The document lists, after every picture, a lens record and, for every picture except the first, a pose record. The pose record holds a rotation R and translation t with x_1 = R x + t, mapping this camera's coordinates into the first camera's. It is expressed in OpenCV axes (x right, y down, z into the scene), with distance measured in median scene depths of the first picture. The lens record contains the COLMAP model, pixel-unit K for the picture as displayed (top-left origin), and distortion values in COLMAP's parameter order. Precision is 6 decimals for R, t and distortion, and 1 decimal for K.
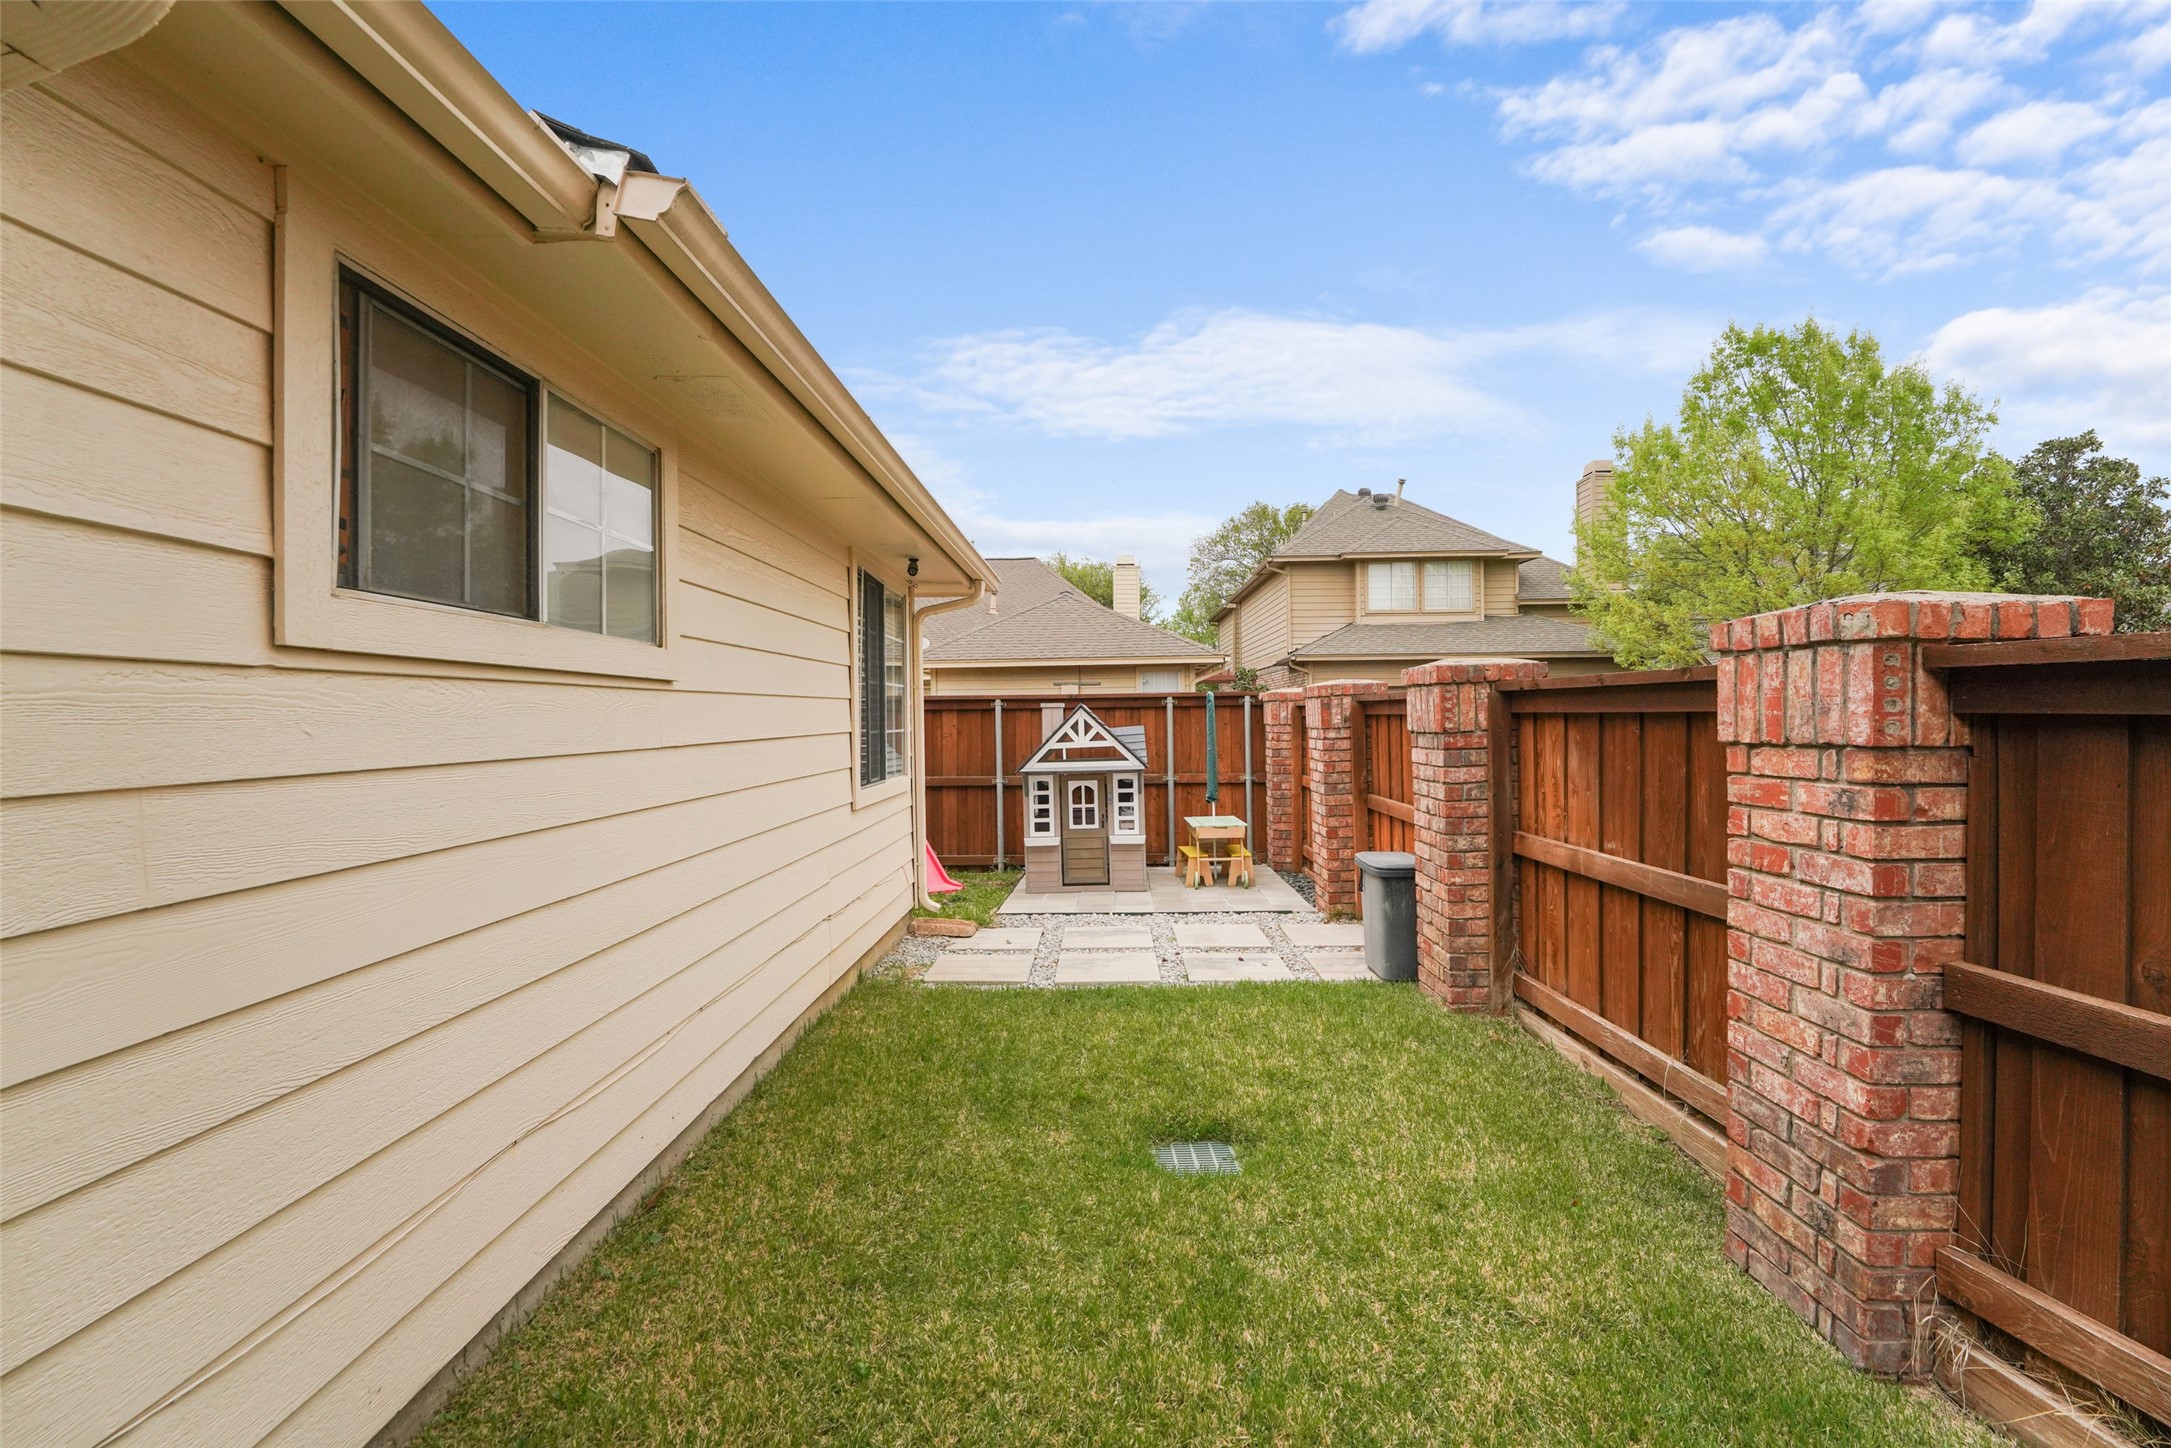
lens RADIAL K [[887.8, 0, 1051.2], [0, 887.8, 740.1], [0, 0, 1]] dist [-0.000398, -0.000465]
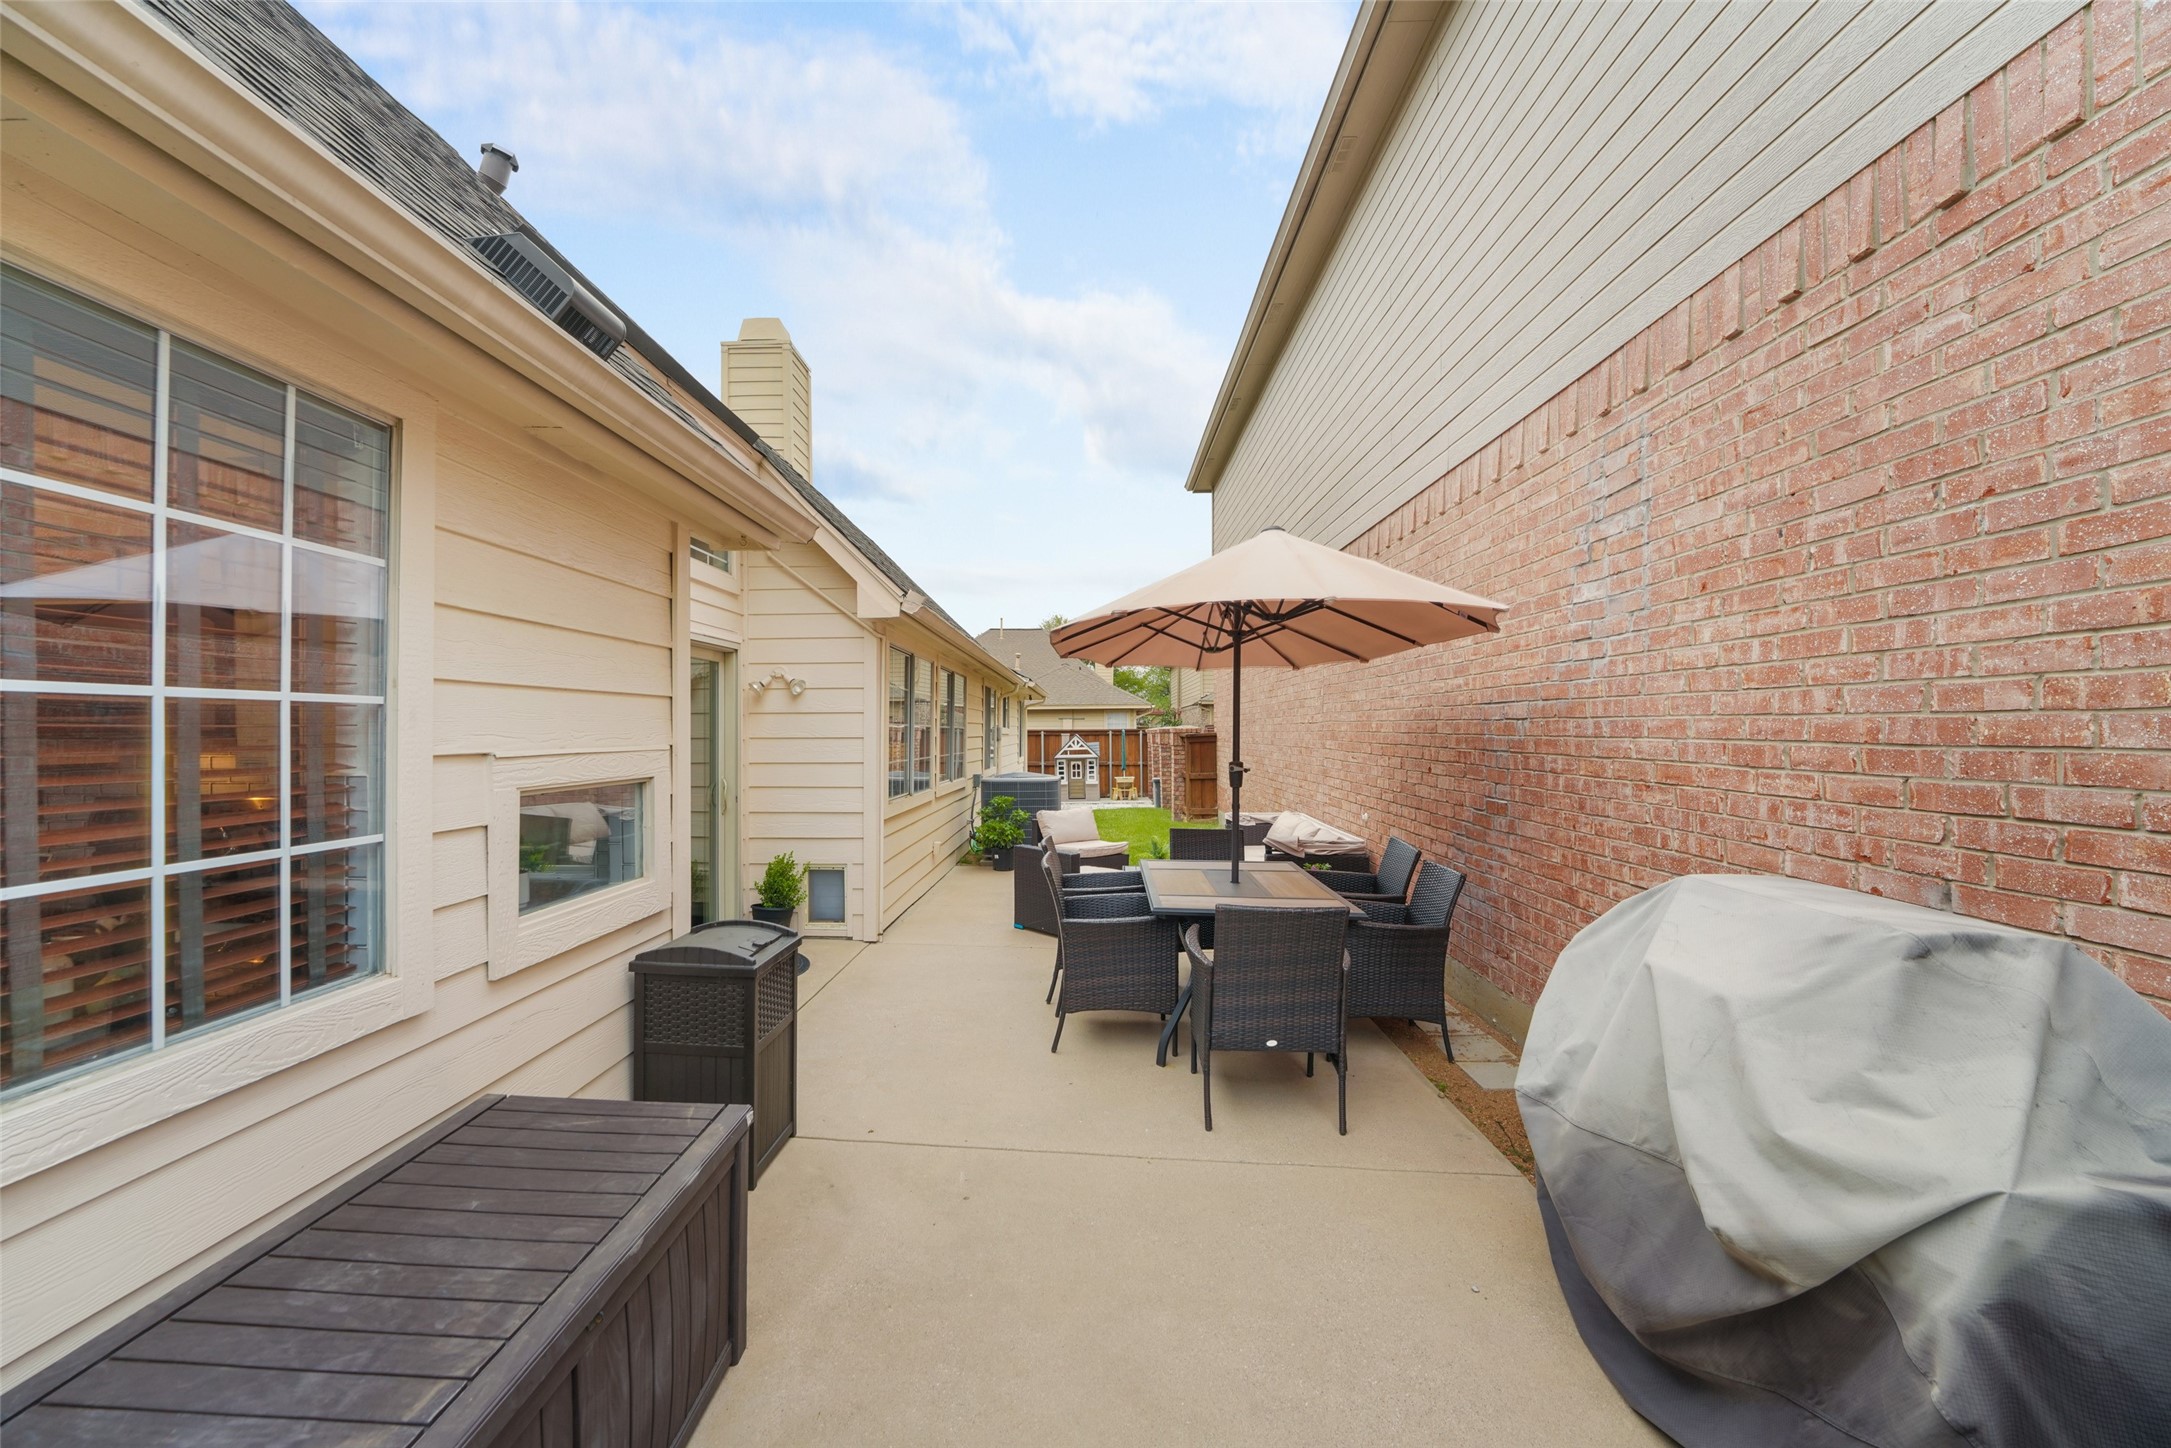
lens RADIAL K [[887.8, 0, 1051.2], [0, 887.8, 740.1], [0, 0, 1]] dist [-0.000398, -0.000465]
pose [[0.999835, 0.011907, 0.013718, -0.076806], [-0.011676, 0.999790, -0.016838, 0.024566], [-0.013916, 0.016675, 0.999764, -1.673395]]
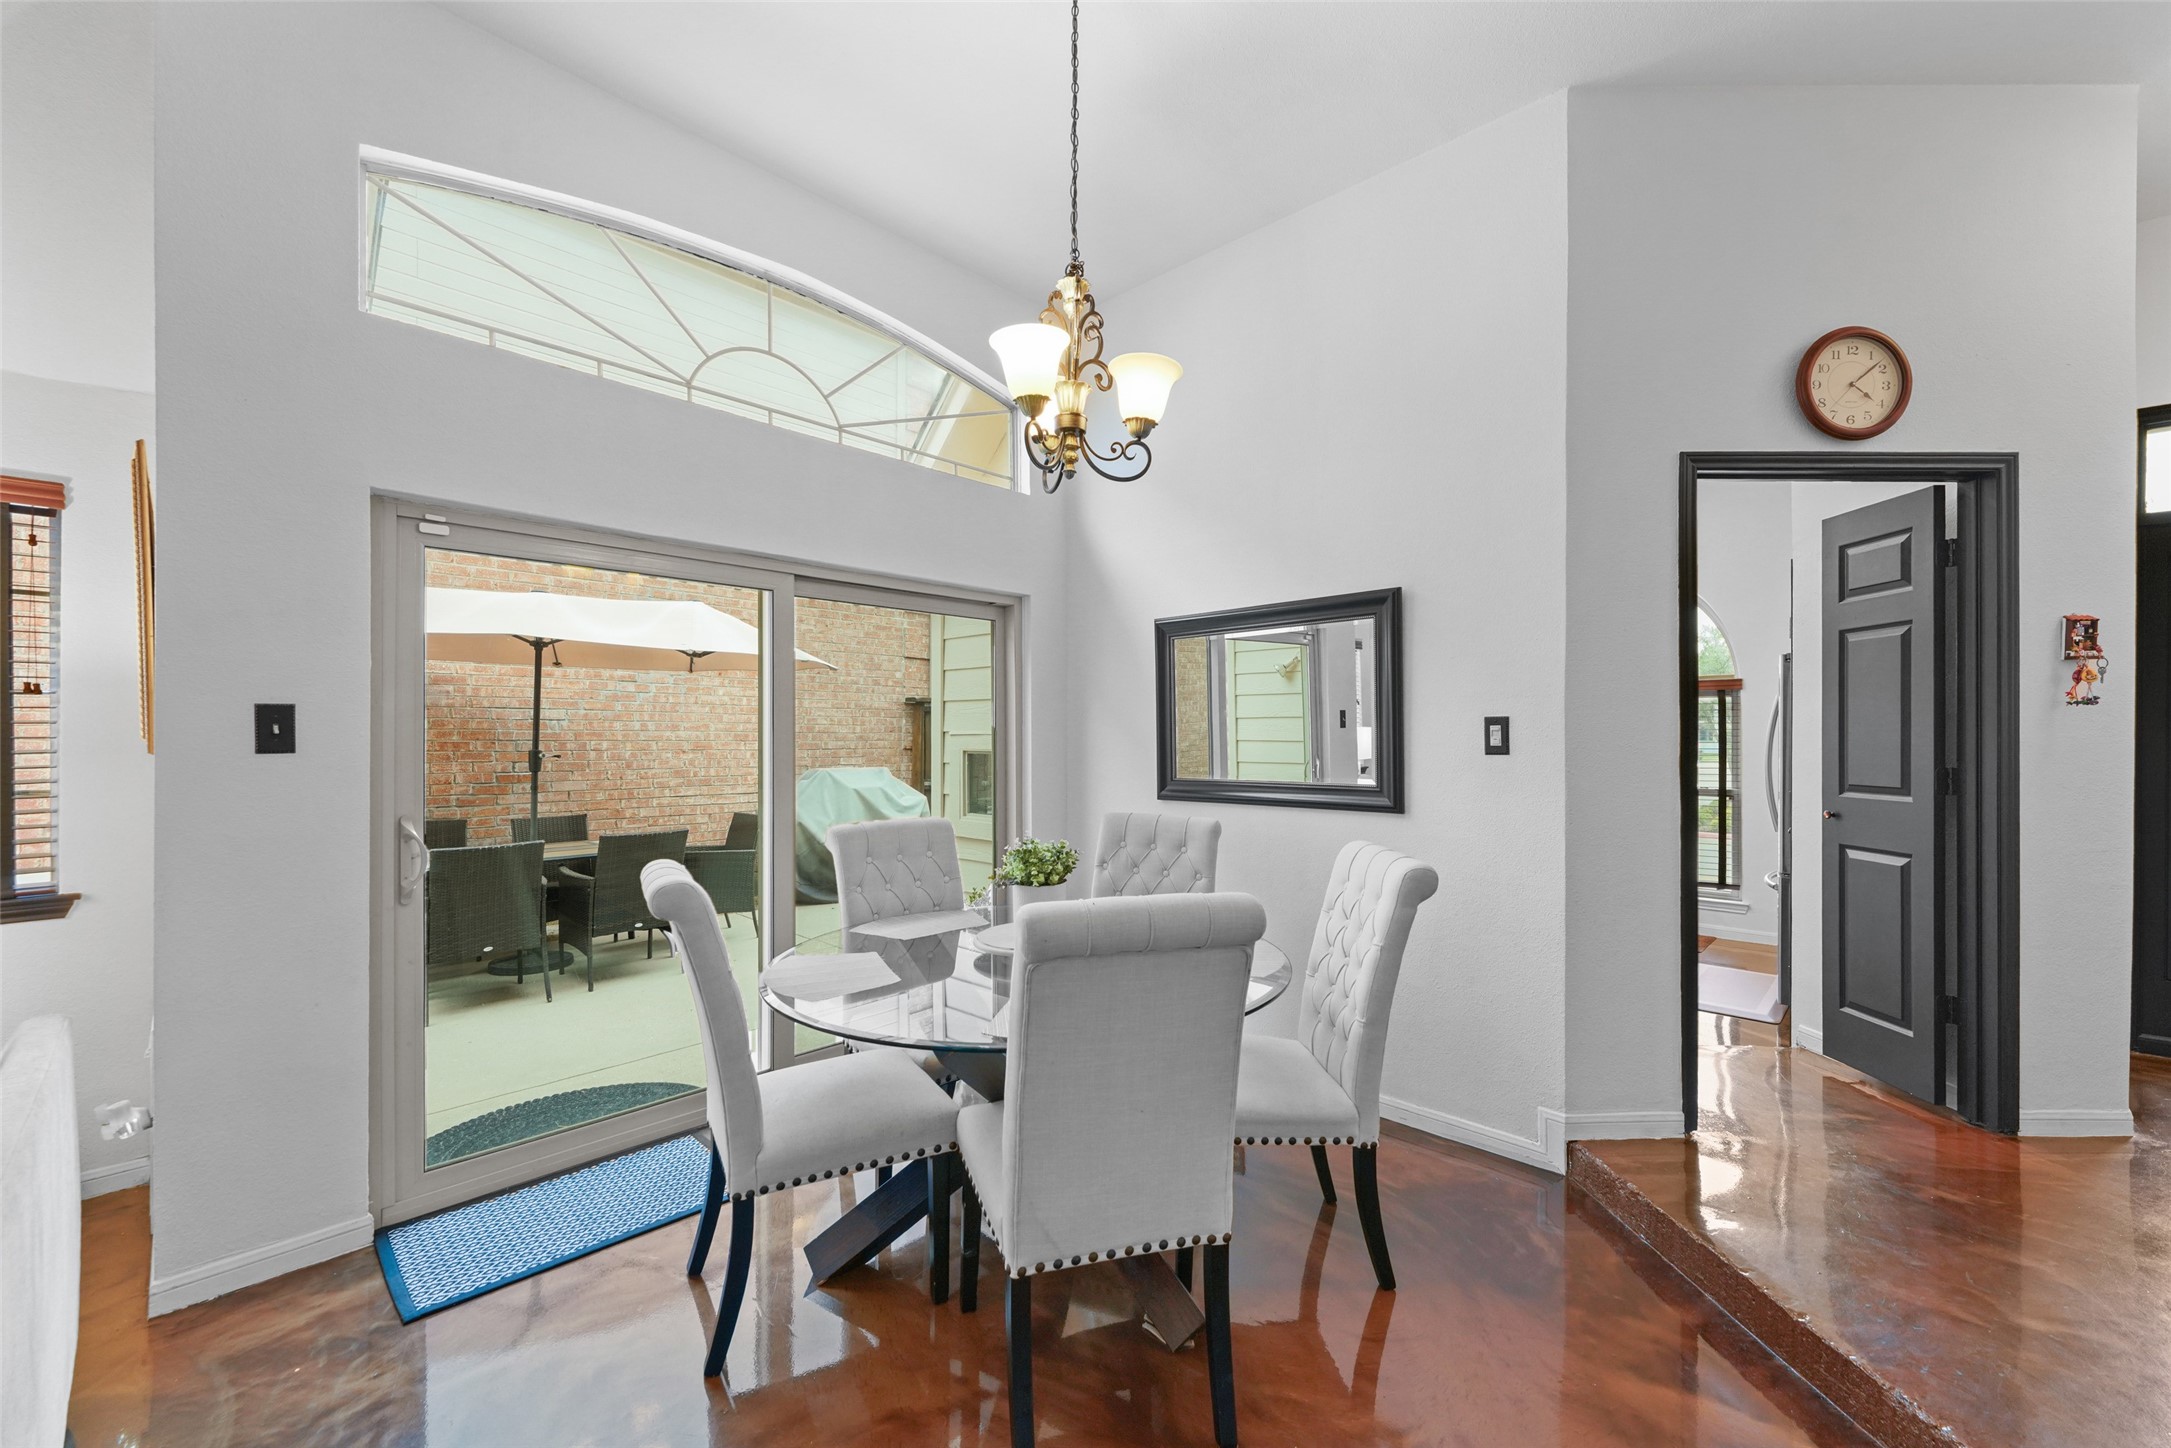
lens RADIAL K [[860.2, 0, 1080.6], [0, 860.2, 732.9], [0, 0, 1]] dist [0.000158, 0.000020]
pose [[-0.762709, 0.006454, 0.646709, -0.714877], [0.019991, 0.999708, 0.013600, 0.011396], [-0.646432, 0.023301, -0.762615, -0.844778]]
